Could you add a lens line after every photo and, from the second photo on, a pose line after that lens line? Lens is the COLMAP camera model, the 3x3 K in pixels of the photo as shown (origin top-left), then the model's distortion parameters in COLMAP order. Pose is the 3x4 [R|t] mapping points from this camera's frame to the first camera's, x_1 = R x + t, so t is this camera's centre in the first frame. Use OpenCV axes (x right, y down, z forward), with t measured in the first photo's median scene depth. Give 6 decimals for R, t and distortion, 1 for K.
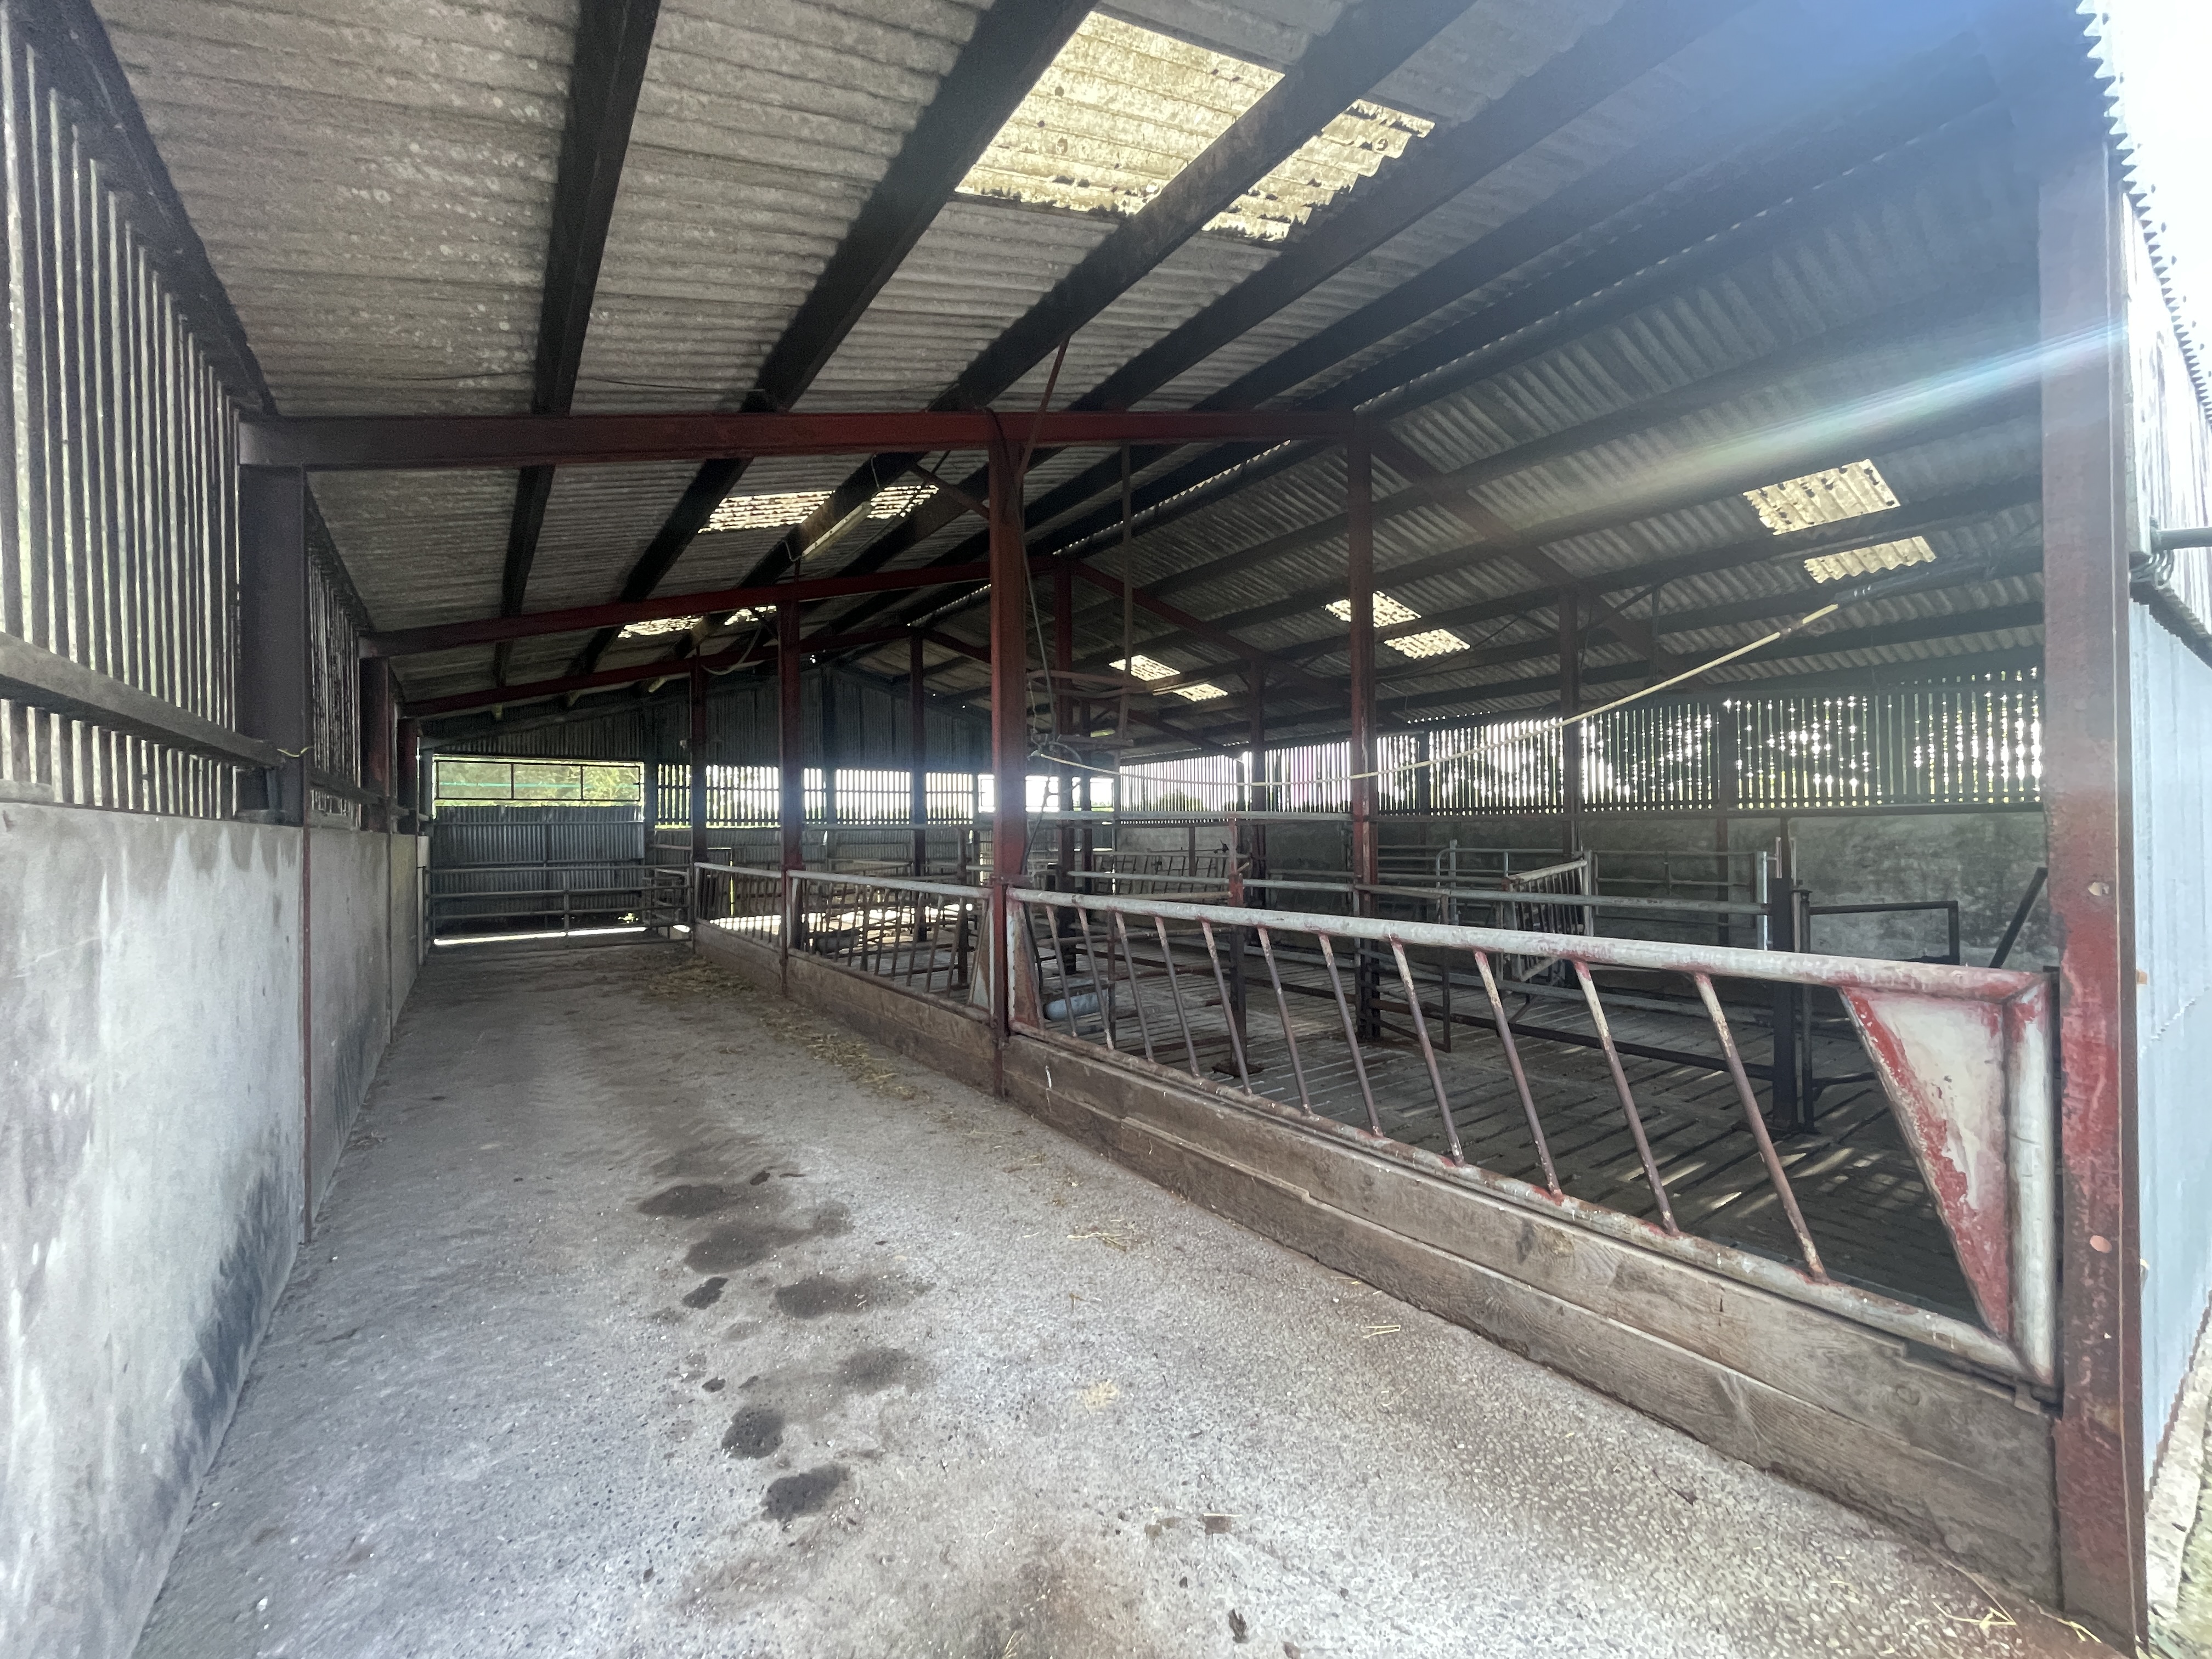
lens RADIAL K [[891.2, 0, 1113.3], [0, 891.2, 833.7], [0, 0, 1]] dist [0.006912, 0.000319]
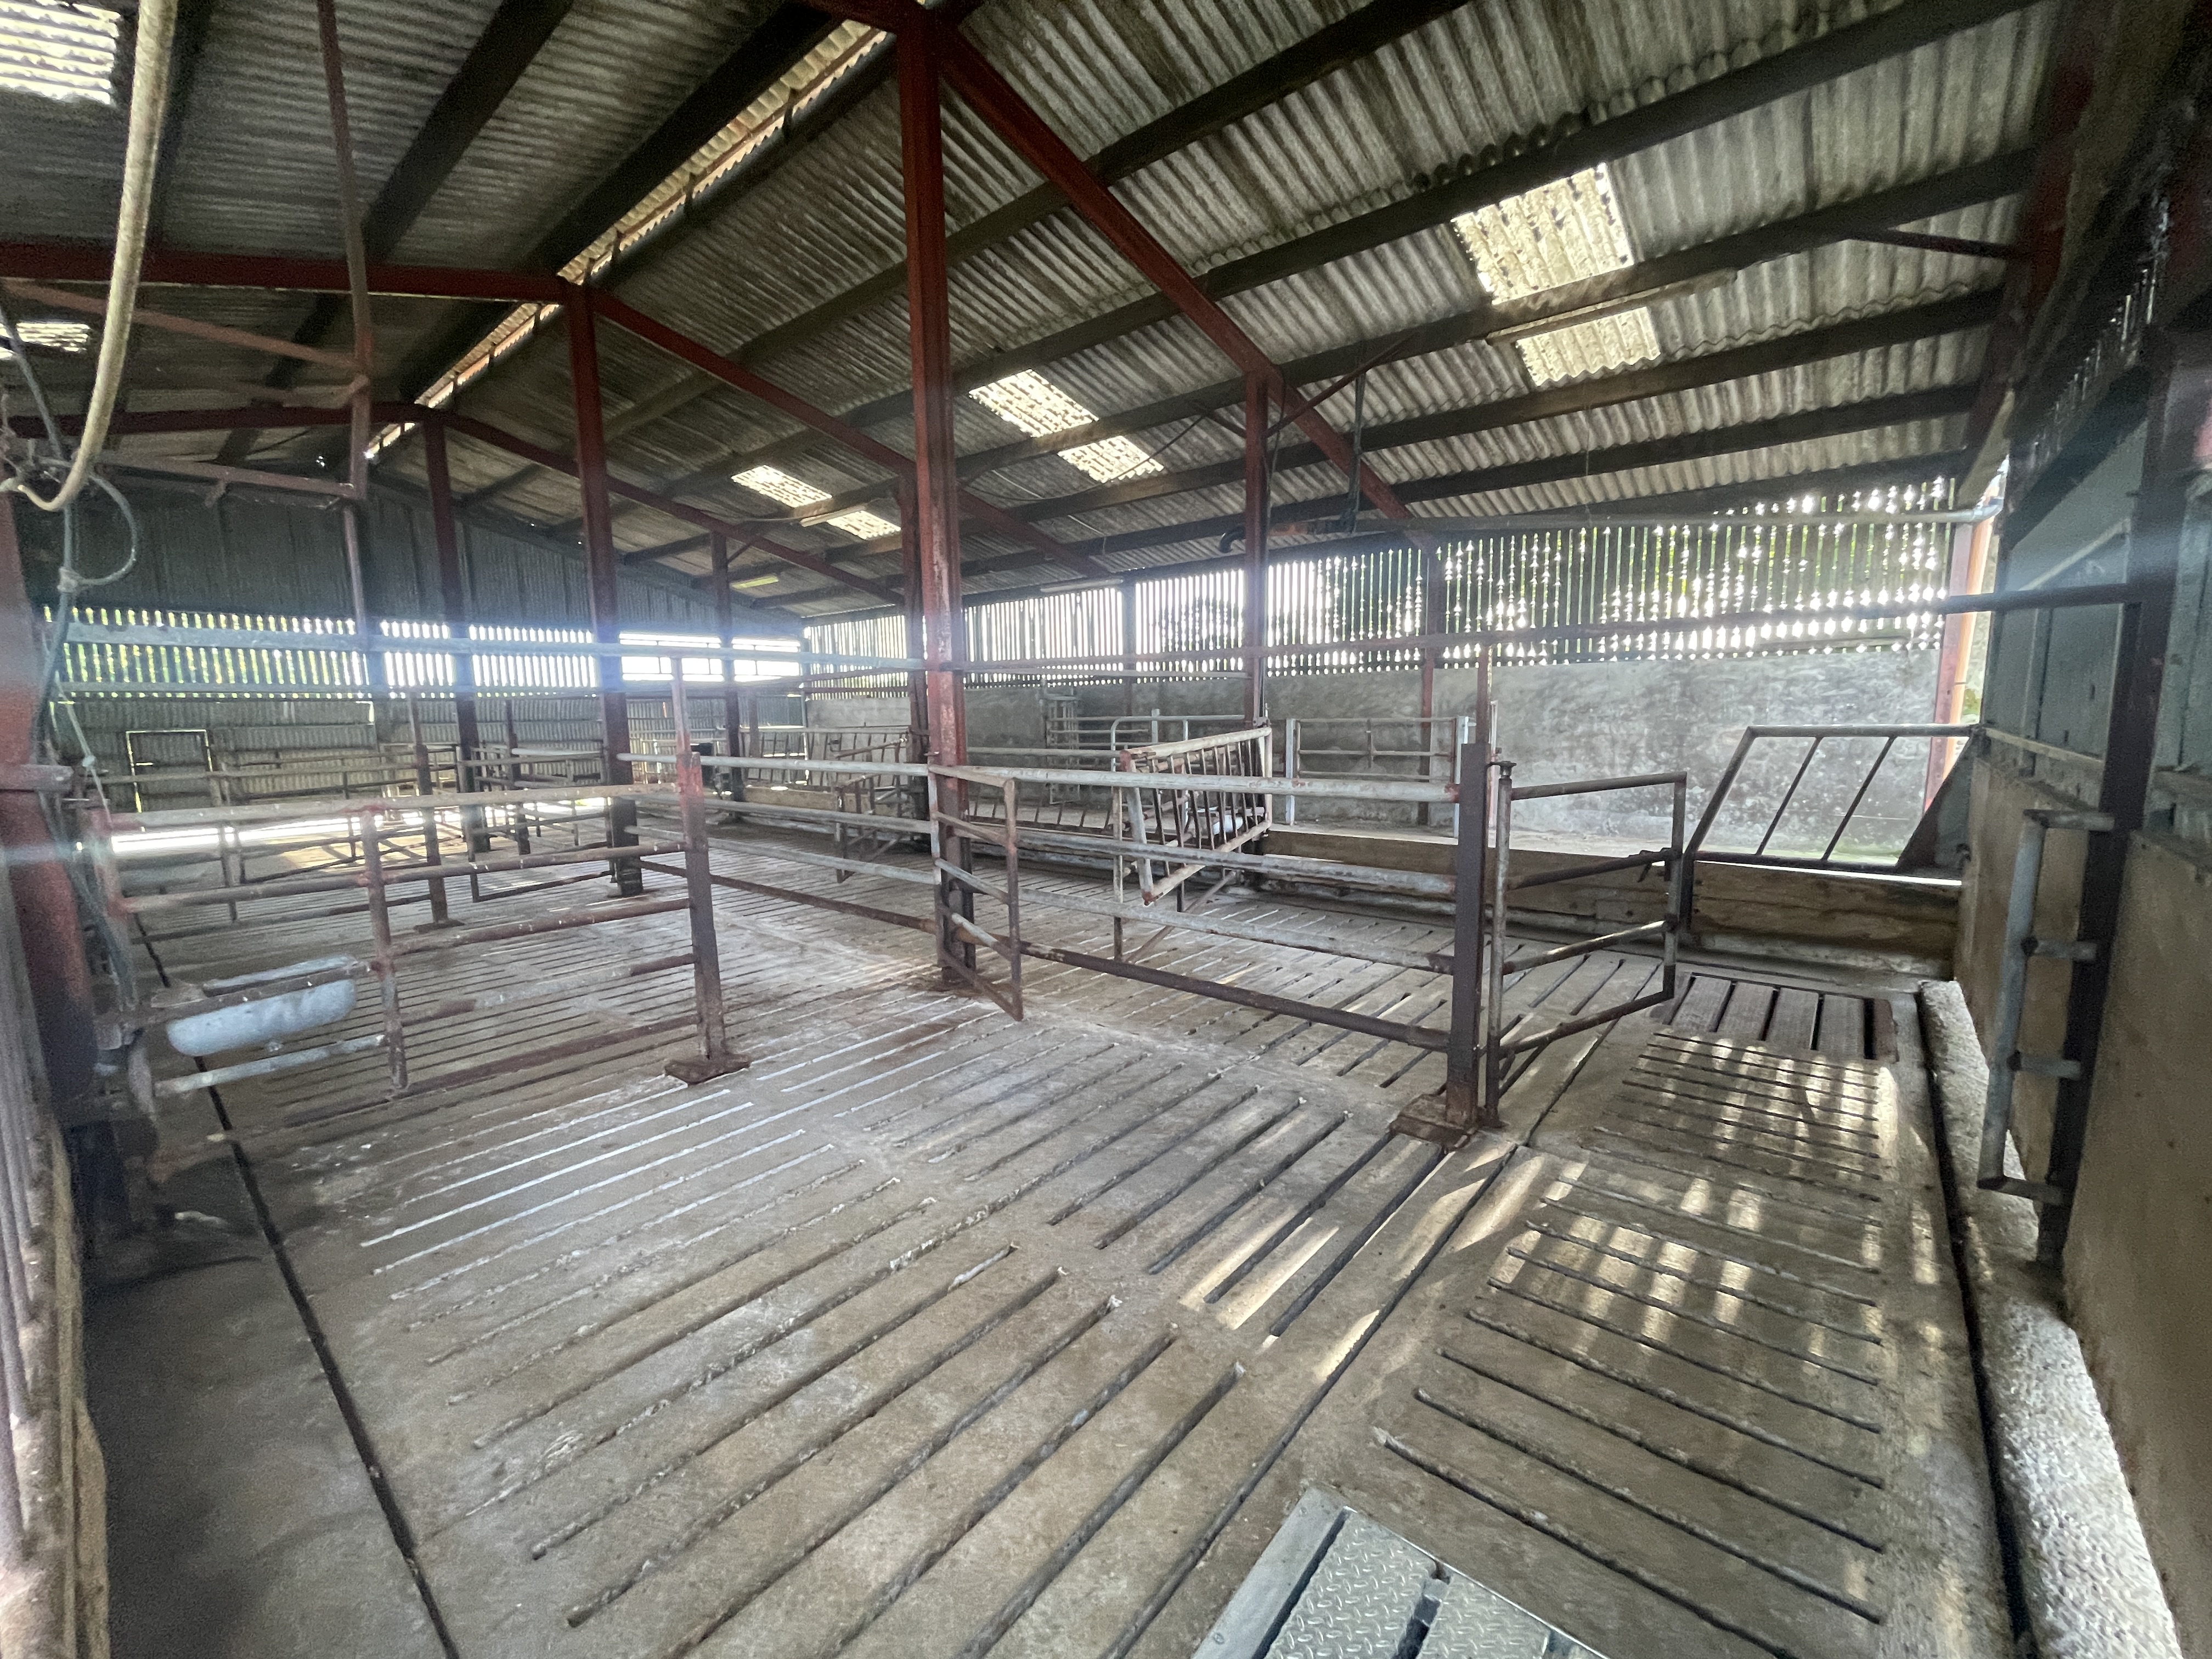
lens RADIAL K [[891.2, 0, 1113.3], [0, 891.2, 833.7], [0, 0, 1]] dist [0.006912, 0.000319]
pose [[0.969431, -0.040369, 0.242021, 0.176394], [0.007464, 0.990768, 0.135362, 0.013070], [-0.245251, -0.129418, 0.960783, 0.229250]]
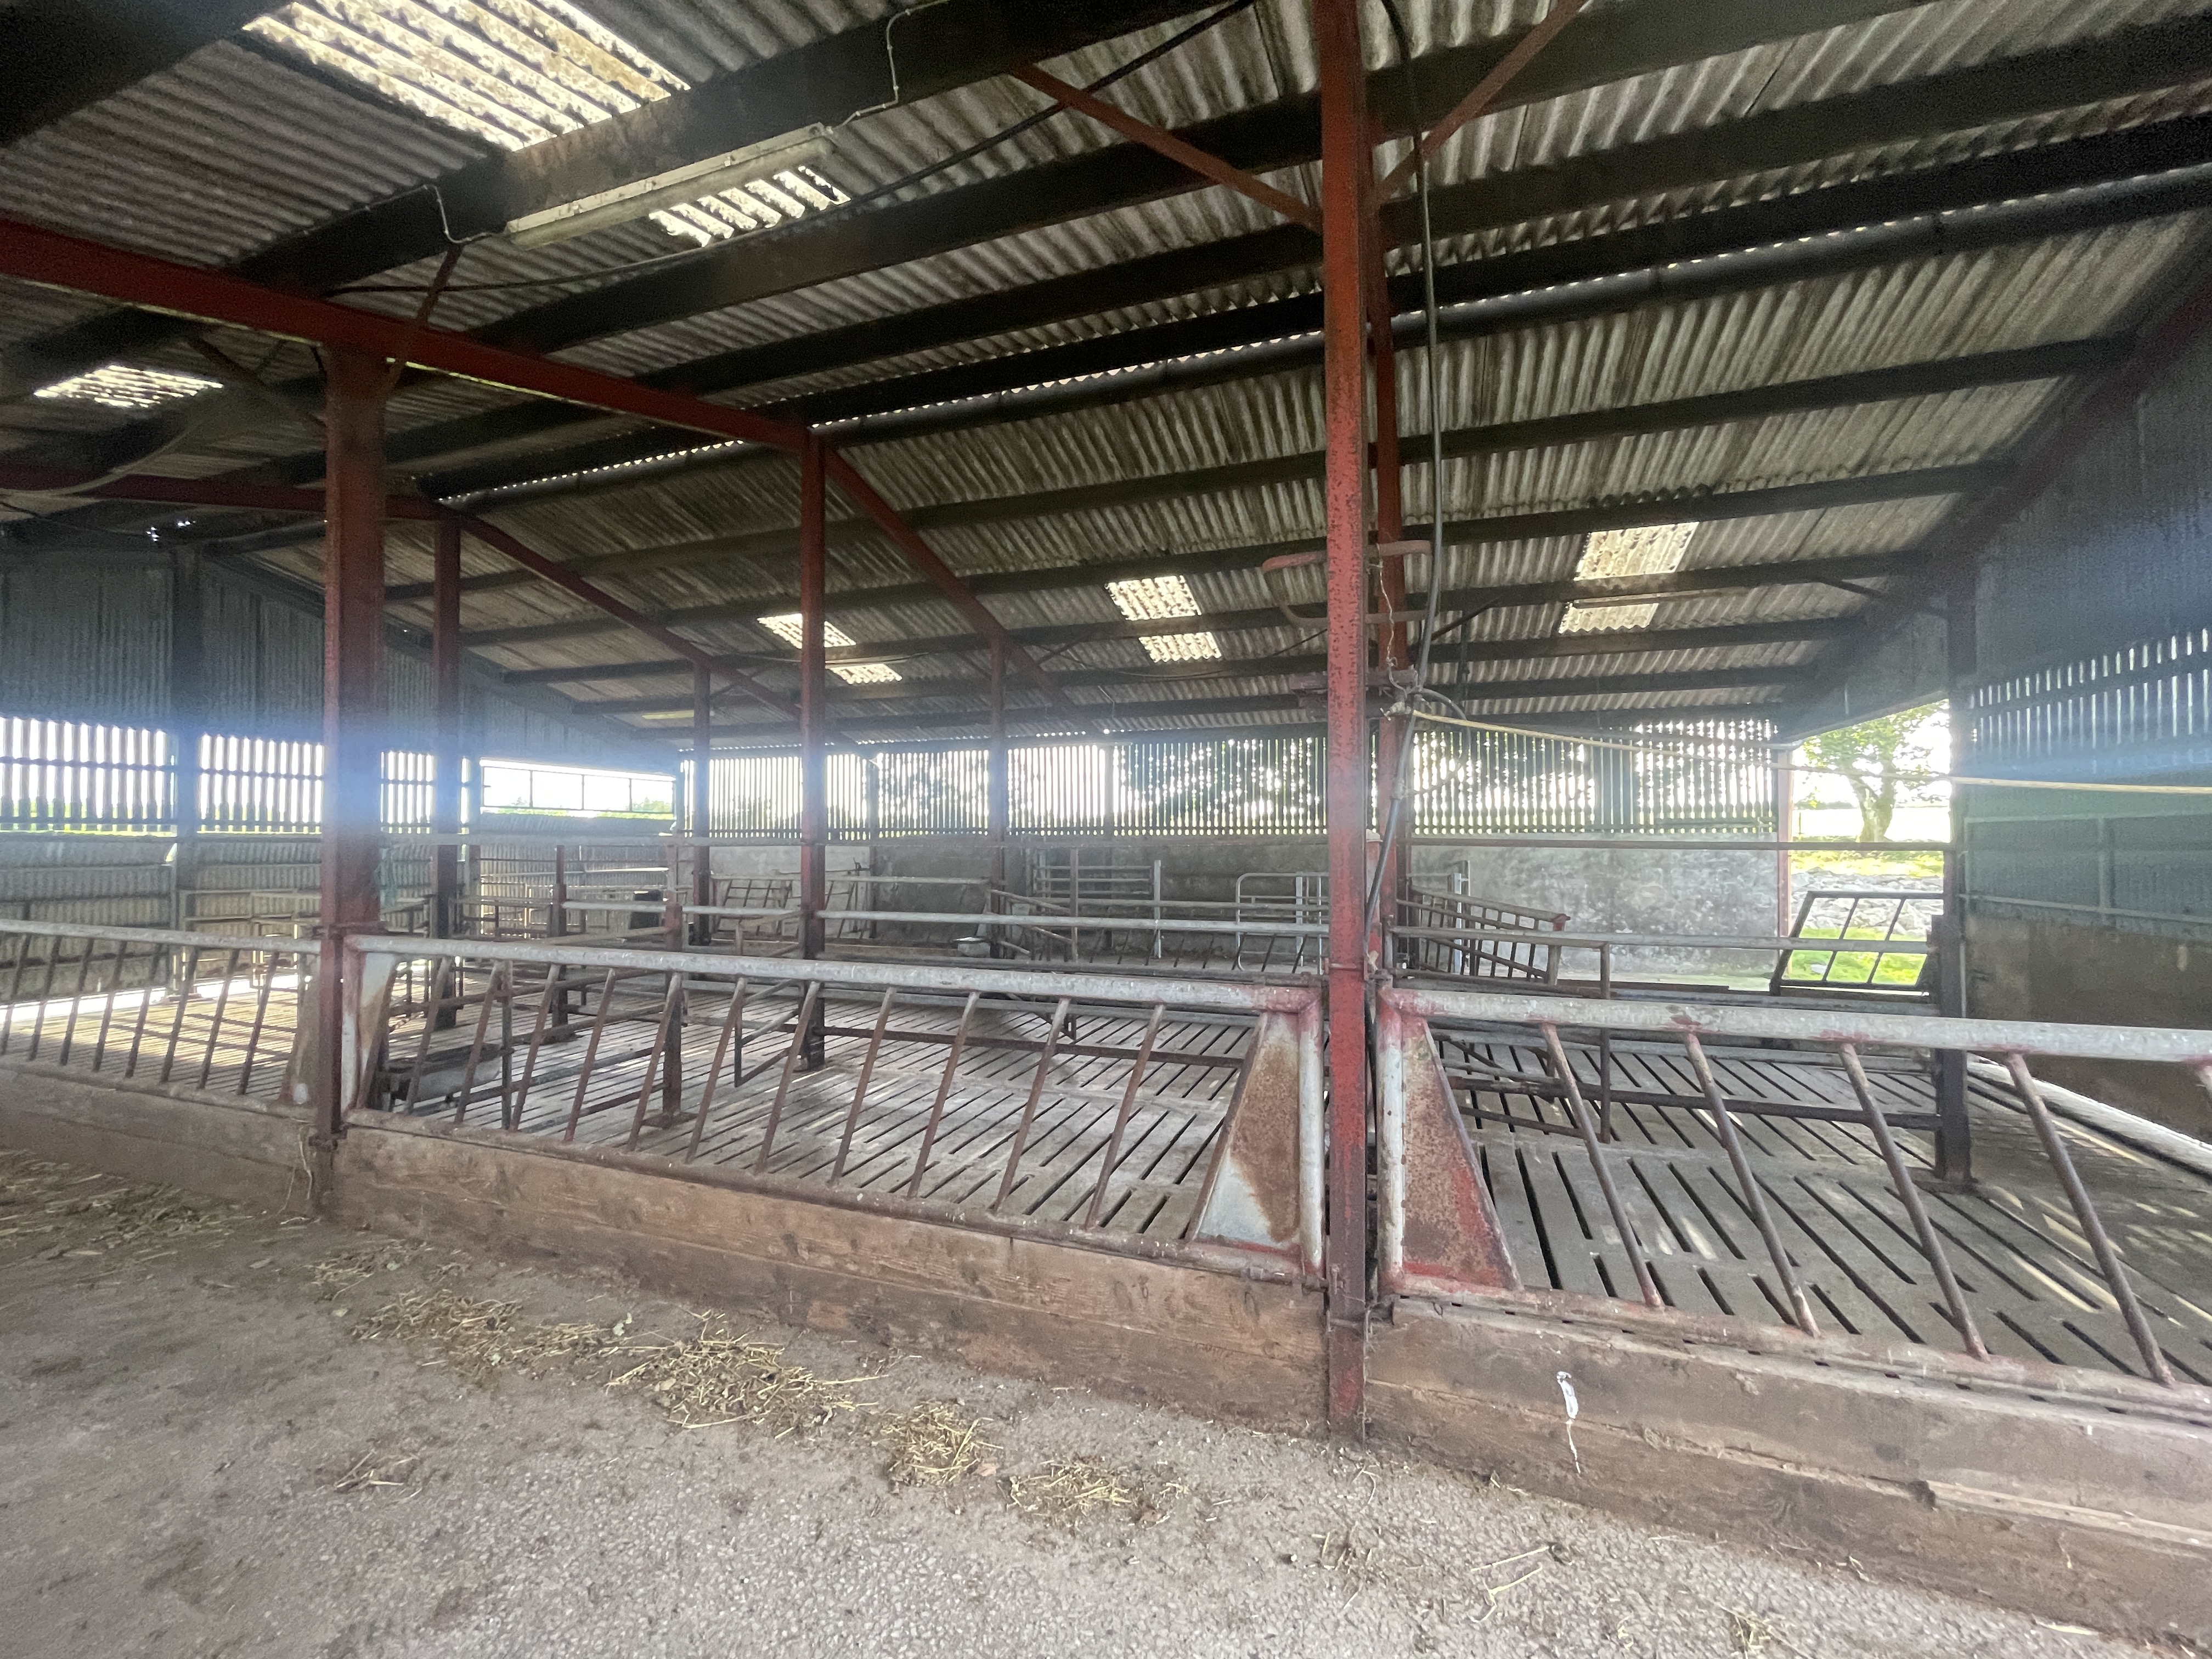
lens RADIAL K [[878.9, 0, 1098.8], [0, 878.9, 847.2], [0, 0, 1]] dist [-0.003448, -0.000094]
pose [[0.831562, 0.010351, 0.555335, -0.260851], [-0.009025, 0.999946, -0.005124, -0.003478], [-0.555358, -0.000752, 0.831611, 0.372543]]
